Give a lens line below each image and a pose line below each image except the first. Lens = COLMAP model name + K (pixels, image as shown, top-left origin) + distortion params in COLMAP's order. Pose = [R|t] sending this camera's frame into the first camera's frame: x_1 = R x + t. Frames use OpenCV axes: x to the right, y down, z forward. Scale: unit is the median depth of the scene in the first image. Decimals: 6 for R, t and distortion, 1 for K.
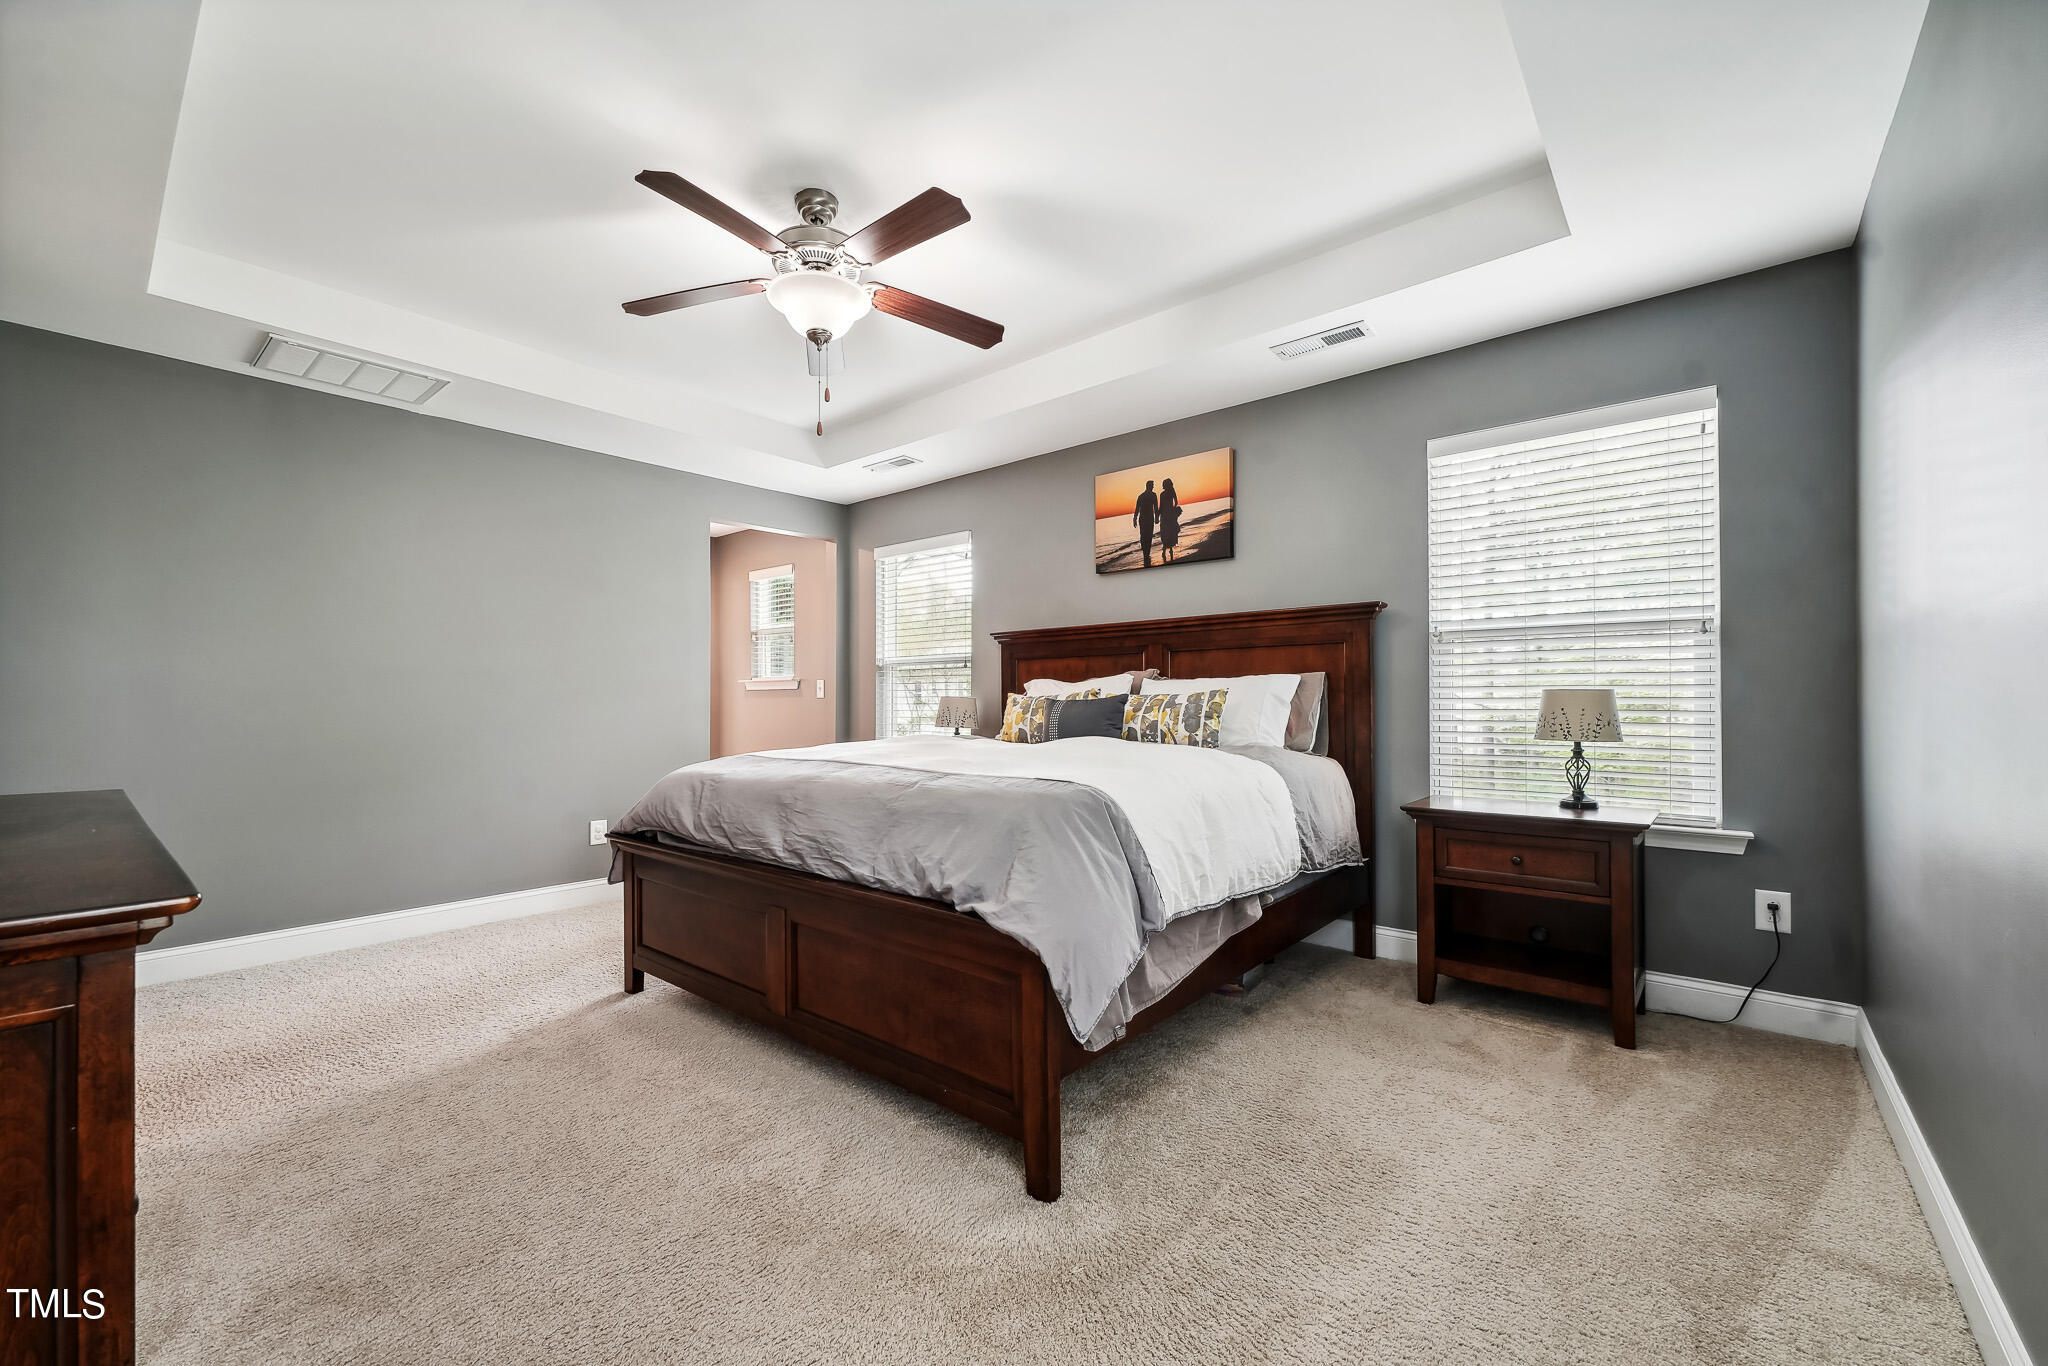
lens RADIAL K [[827.2, 0, 1012.6], [0, 827.2, 697.3], [0, 0, 1]] dist [0.002196, -0.000244]
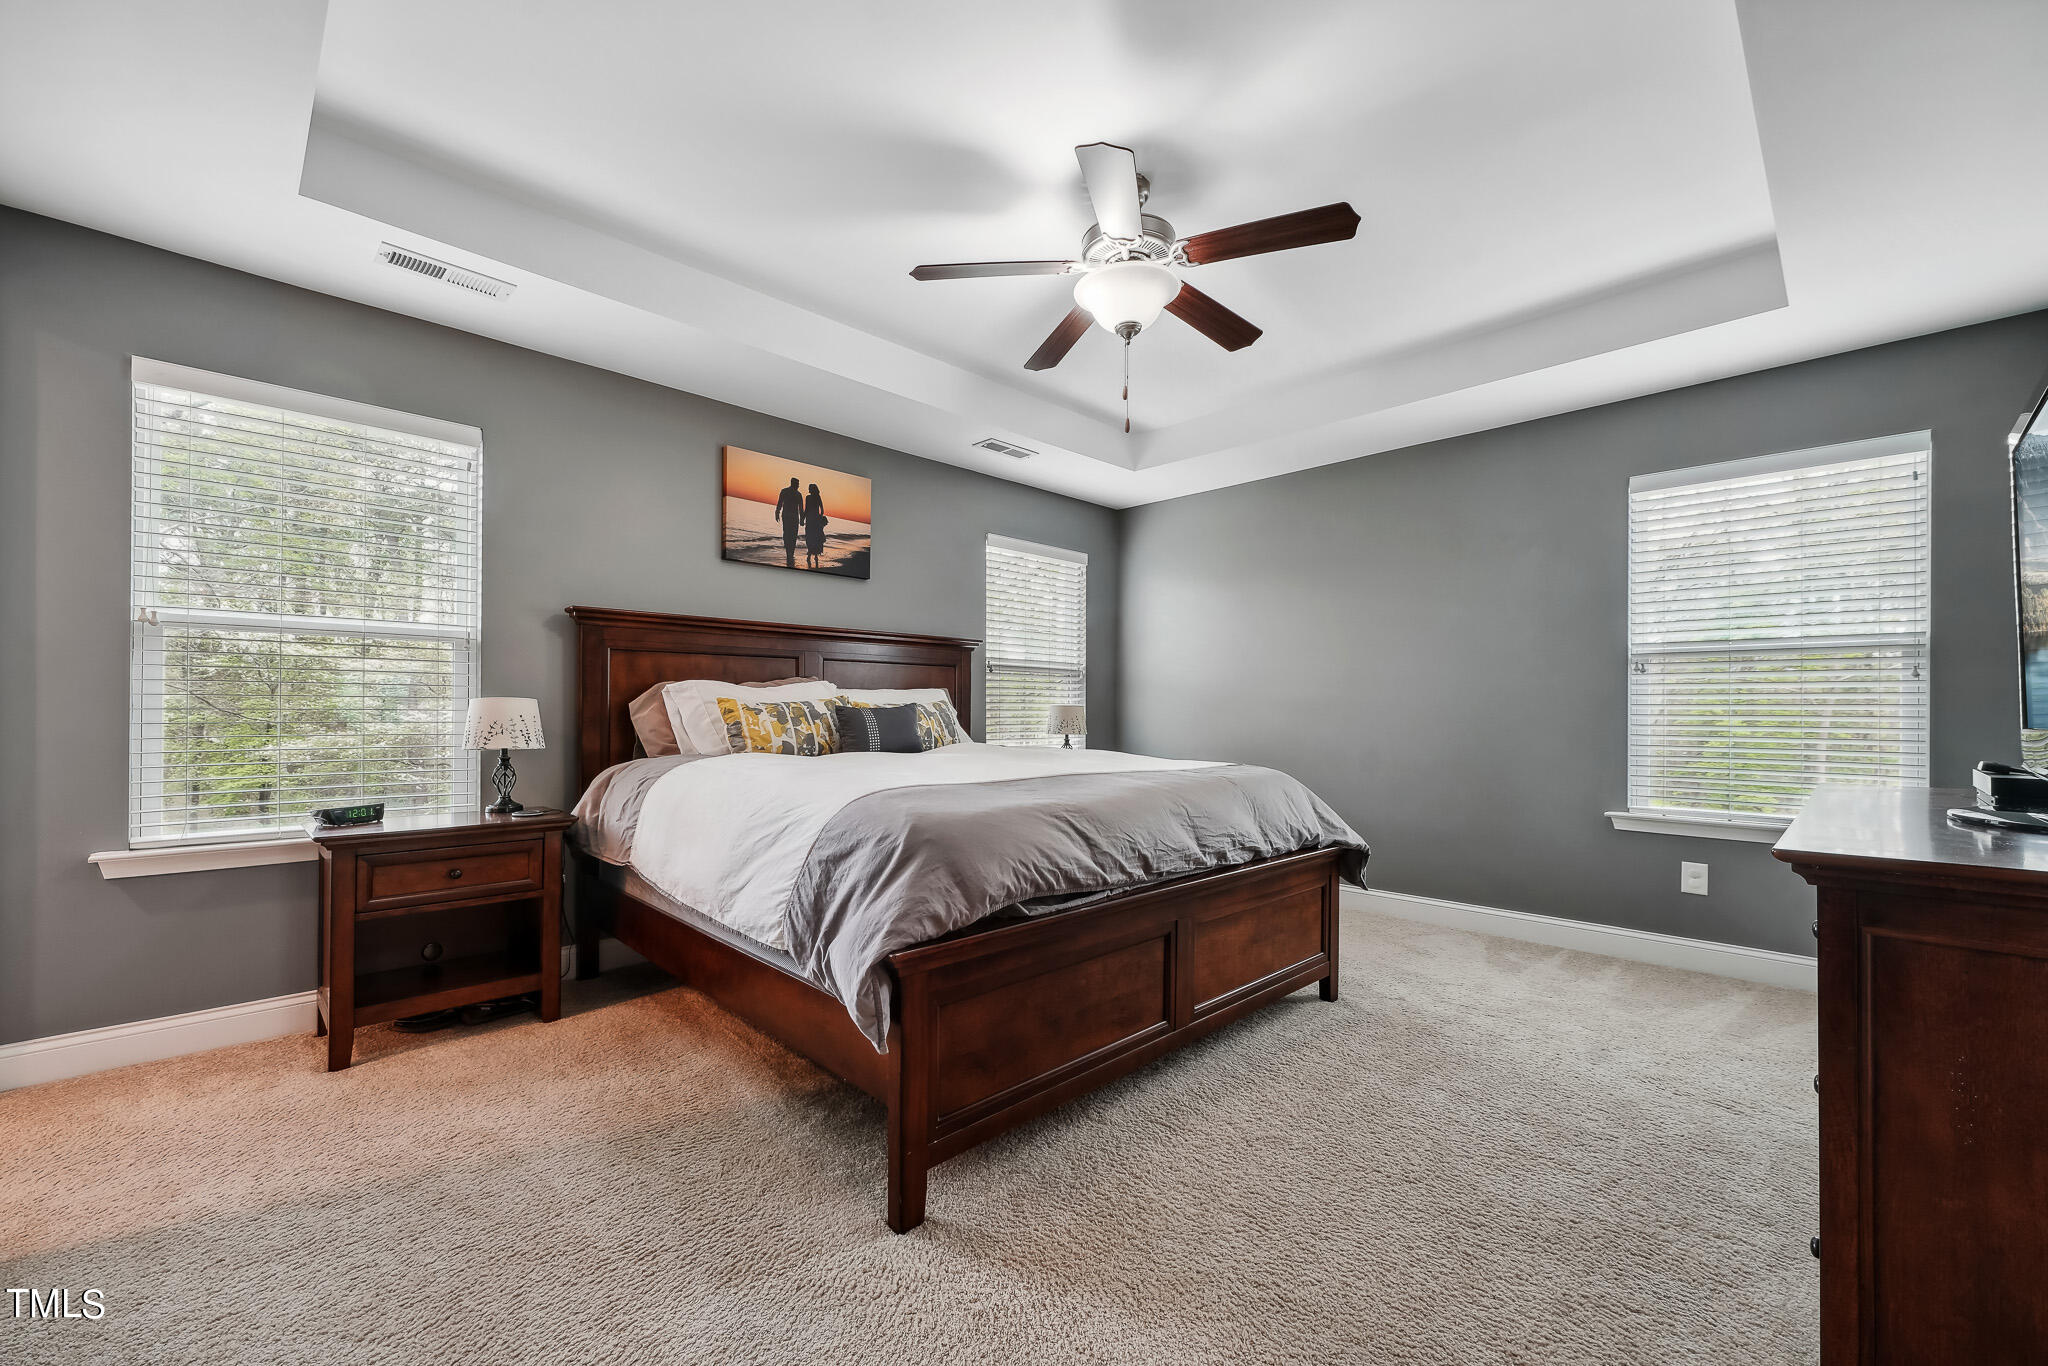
lens RADIAL K [[827.2, 0, 1017.5], [0, 827.2, 704.0], [0, 0, 1]] dist [0.002196, -0.000244]
pose [[0.083944, 0.013450, 0.996380, -0.769575], [-0.010400, 0.999866, -0.012621, 0.008076], [-0.996416, -0.009303, 0.084073, 0.669274]]
